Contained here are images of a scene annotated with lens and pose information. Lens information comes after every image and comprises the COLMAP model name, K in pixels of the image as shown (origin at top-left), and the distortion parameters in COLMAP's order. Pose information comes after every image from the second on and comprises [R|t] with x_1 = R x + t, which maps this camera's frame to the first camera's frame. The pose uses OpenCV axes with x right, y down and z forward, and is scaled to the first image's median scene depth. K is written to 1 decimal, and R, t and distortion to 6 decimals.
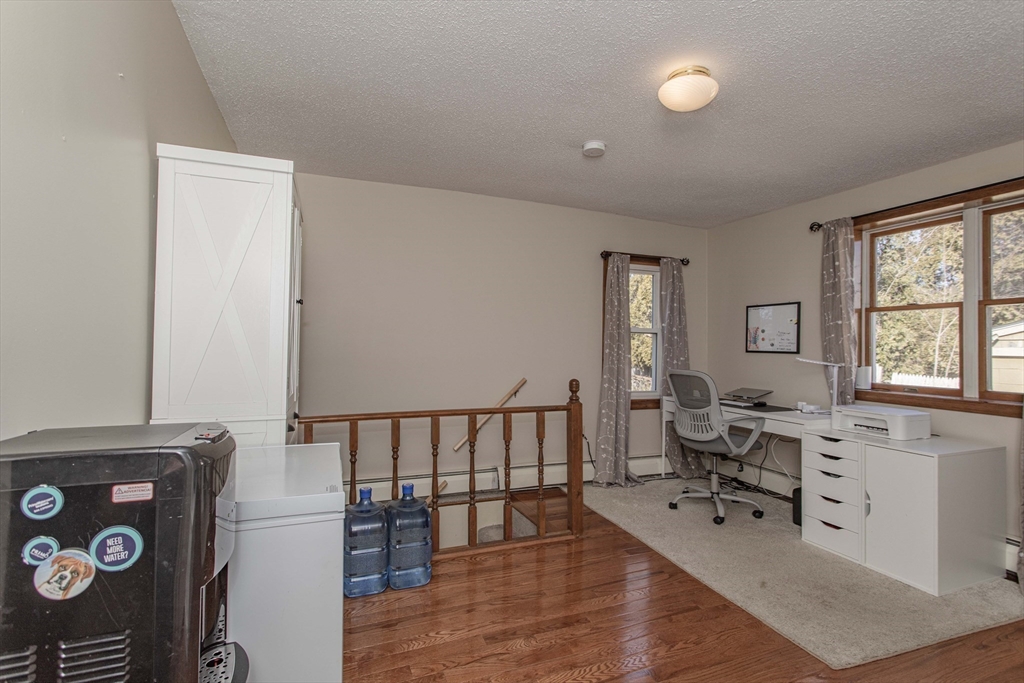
lens RADIAL K [[492.4, 0, 512.0], [0, 492.4, 341.5], [0, 0, 1]] dist [0.003553, 0.000312]
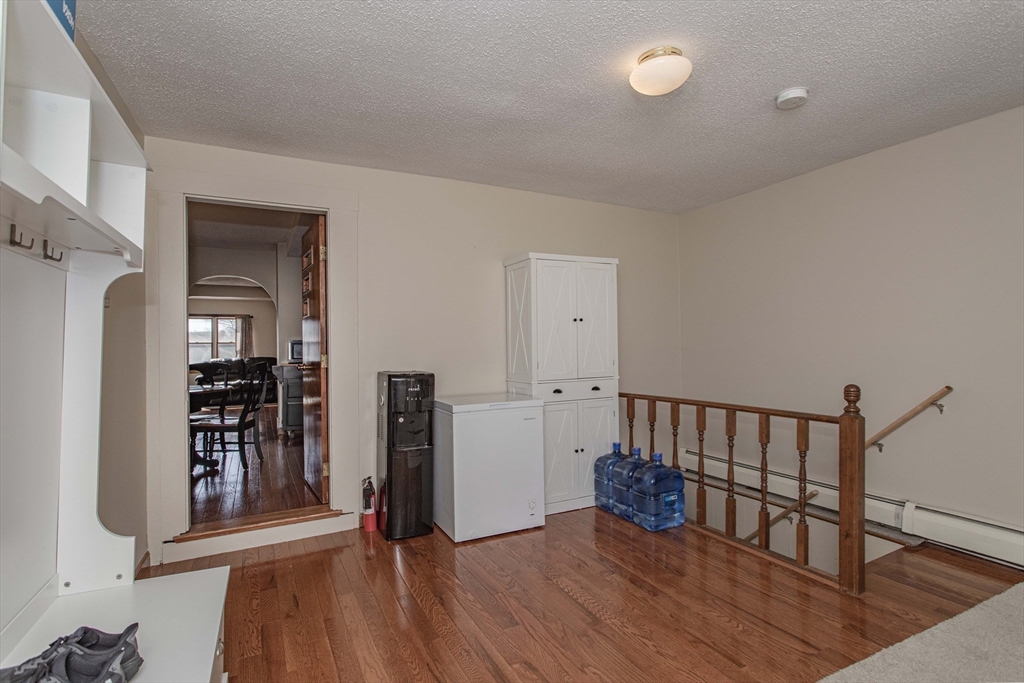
lens RADIAL K [[492.4, 0, 512.0], [0, 492.4, 341.5], [0, 0, 1]] dist [0.003553, 0.000312]
pose [[0.081258, -0.026005, -0.996354, 0.849087], [0.022480, 0.999453, -0.024253, 0.017009], [0.996440, -0.020427, 0.081798, 0.422789]]
